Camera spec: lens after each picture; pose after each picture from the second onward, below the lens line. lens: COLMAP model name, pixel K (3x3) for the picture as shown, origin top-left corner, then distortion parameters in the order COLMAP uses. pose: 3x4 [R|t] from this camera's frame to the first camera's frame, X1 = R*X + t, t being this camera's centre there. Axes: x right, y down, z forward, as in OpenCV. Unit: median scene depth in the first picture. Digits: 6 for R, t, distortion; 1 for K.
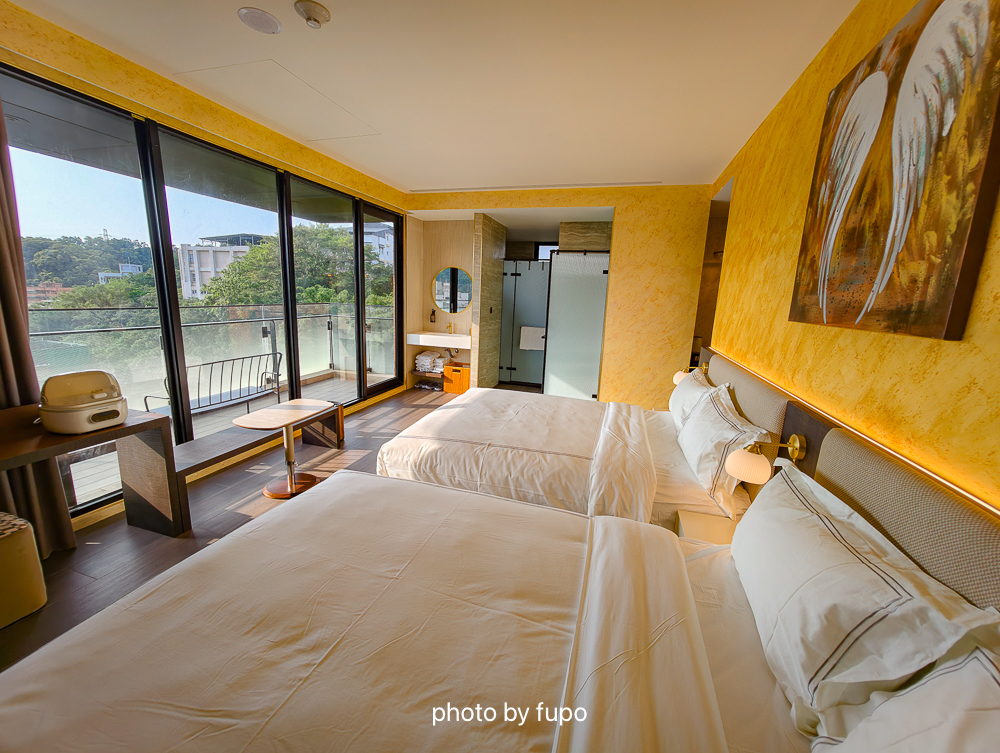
lens RADIAL K [[432.7, 0, 500.0], [0, 432.7, 376.5], [0, 0, 1]] dist [0.017396, 0.000776]
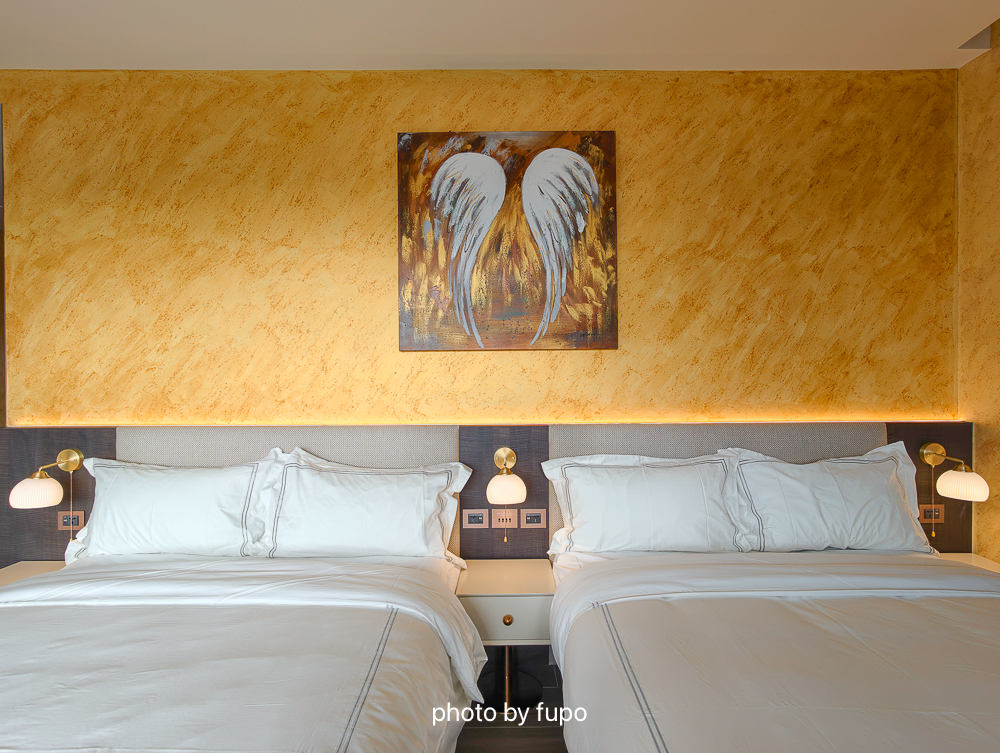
lens RADIAL K [[530.7, 0, 500.0], [0, 530.7, 376.5], [0, 0, 1]] dist [-0.000086, 0.000211]
pose [[-0.313580, -0.043246, 0.948576, -0.782177], [0.177331, 0.978721, 0.103242, -0.243213], [-0.932856, 0.200587, -0.299239, 1.831234]]
